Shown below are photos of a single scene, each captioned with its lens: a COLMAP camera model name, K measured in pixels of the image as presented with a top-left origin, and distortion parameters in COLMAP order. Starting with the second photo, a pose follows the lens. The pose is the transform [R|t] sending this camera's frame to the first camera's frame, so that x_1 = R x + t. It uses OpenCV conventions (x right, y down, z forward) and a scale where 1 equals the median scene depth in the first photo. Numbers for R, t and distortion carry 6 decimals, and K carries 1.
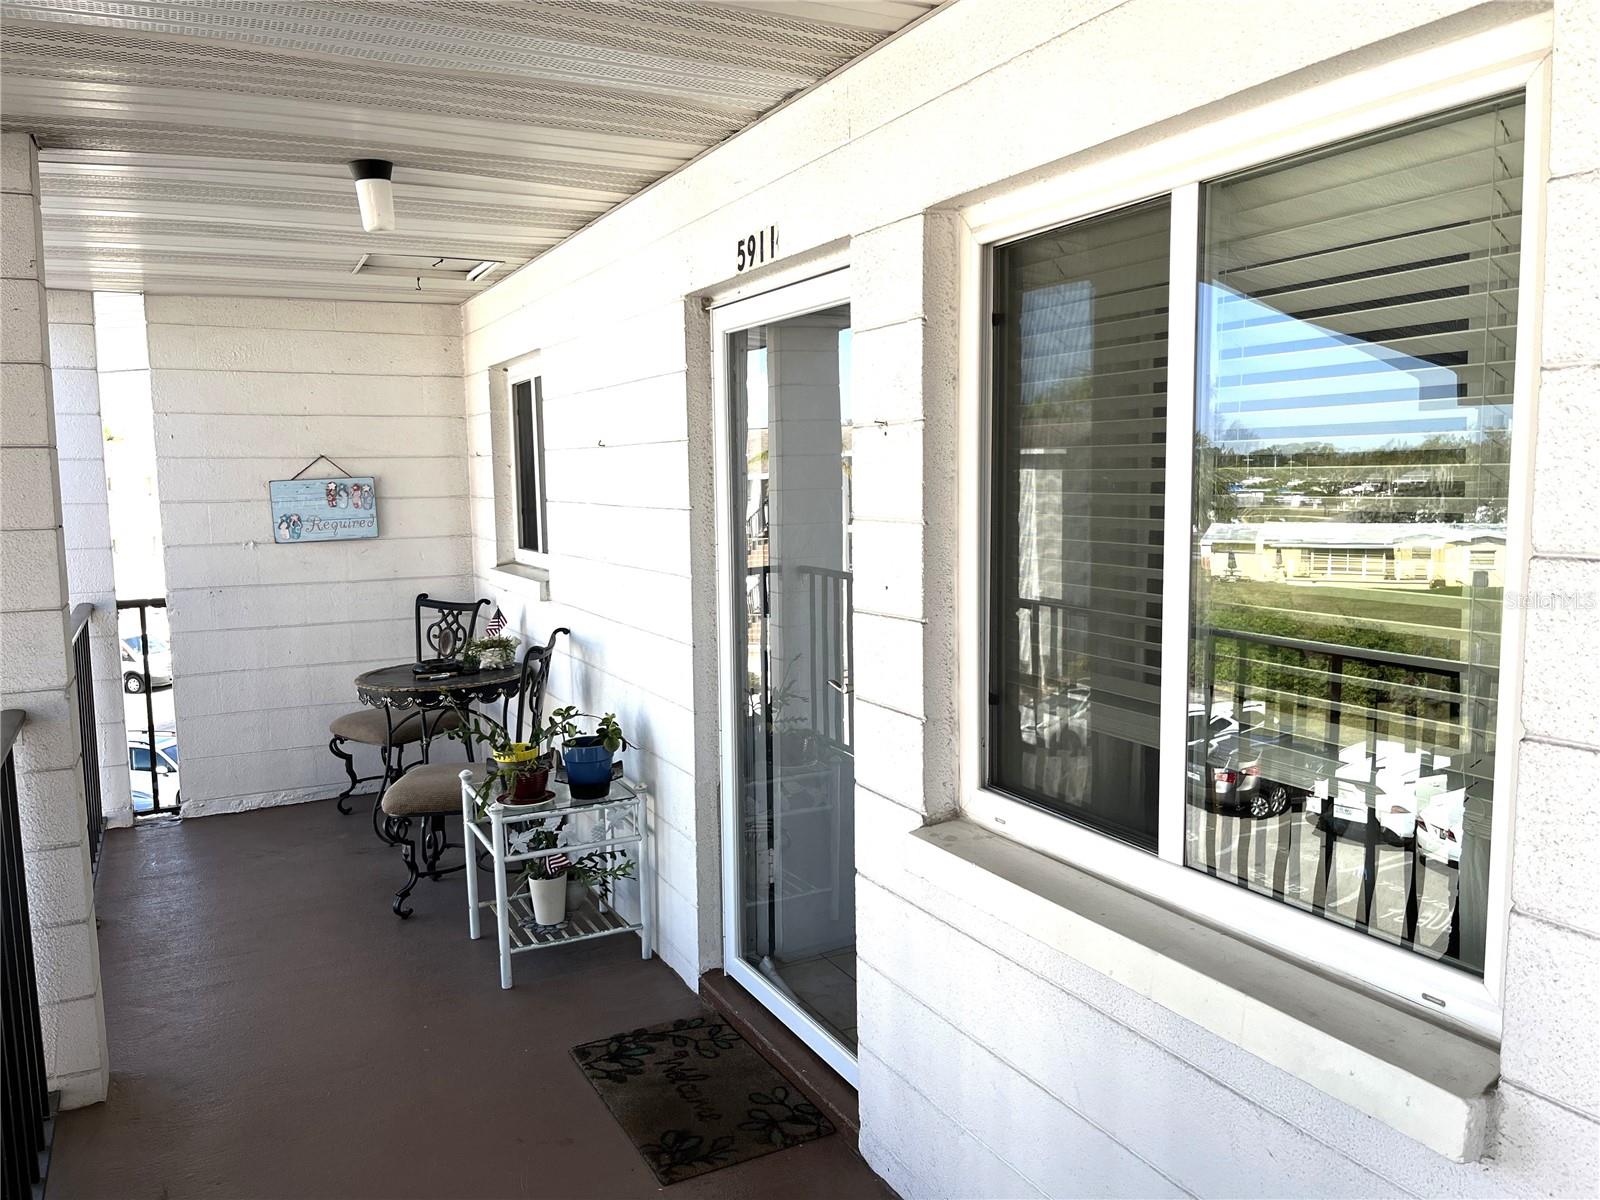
lens RADIAL K [[1235.5, 0, 799.3], [0, 1235.5, 601.0], [0, 0, 1]] dist [0.031652, -0.016096]
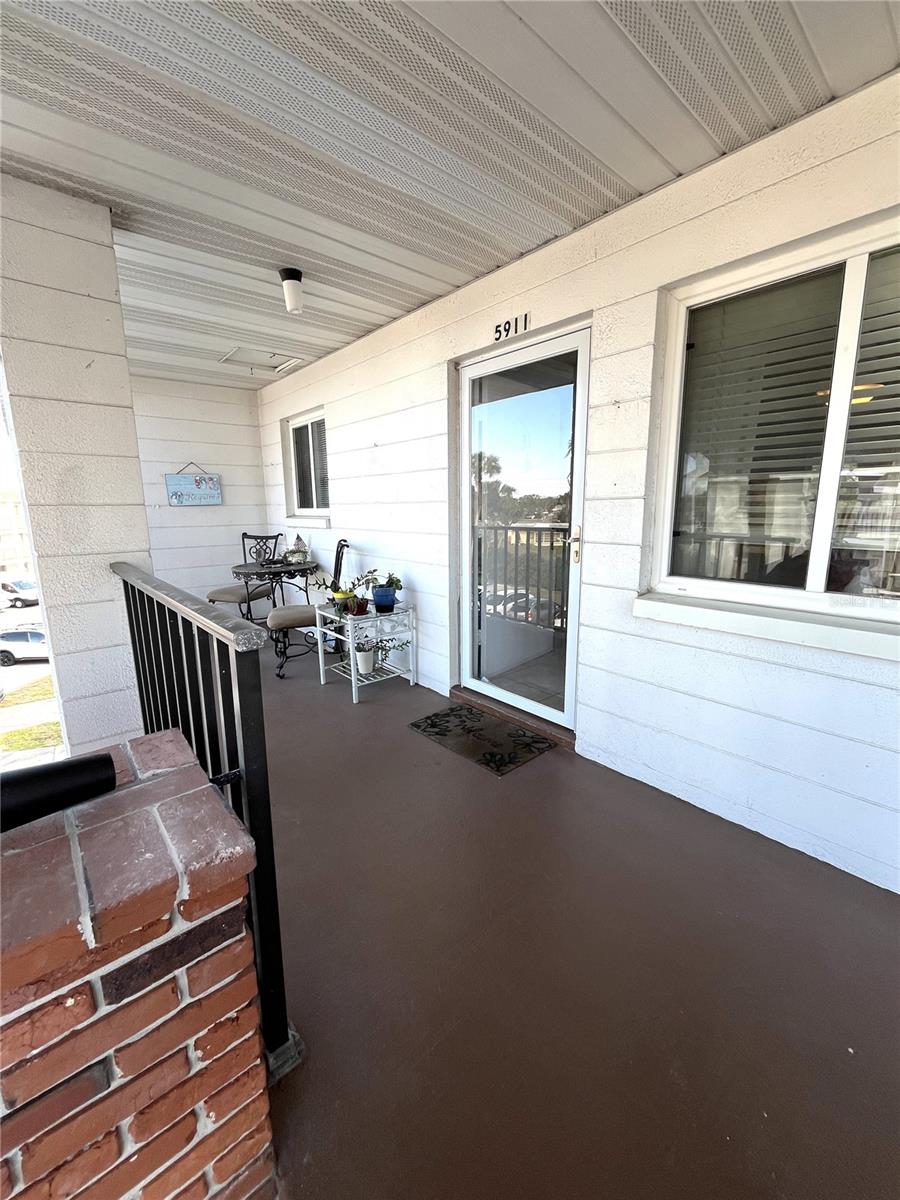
lens RADIAL K [[485.4, 0, 450.3], [0, 485.4, 601.0], [0, 0, 1]] dist [-0.000663, 0.000163]
pose [[0.968000, -0.042794, 0.247273, -0.265858], [0.021662, 0.995924, 0.087559, 0.068324], [-0.250012, -0.079400, 0.964982, 0.172148]]
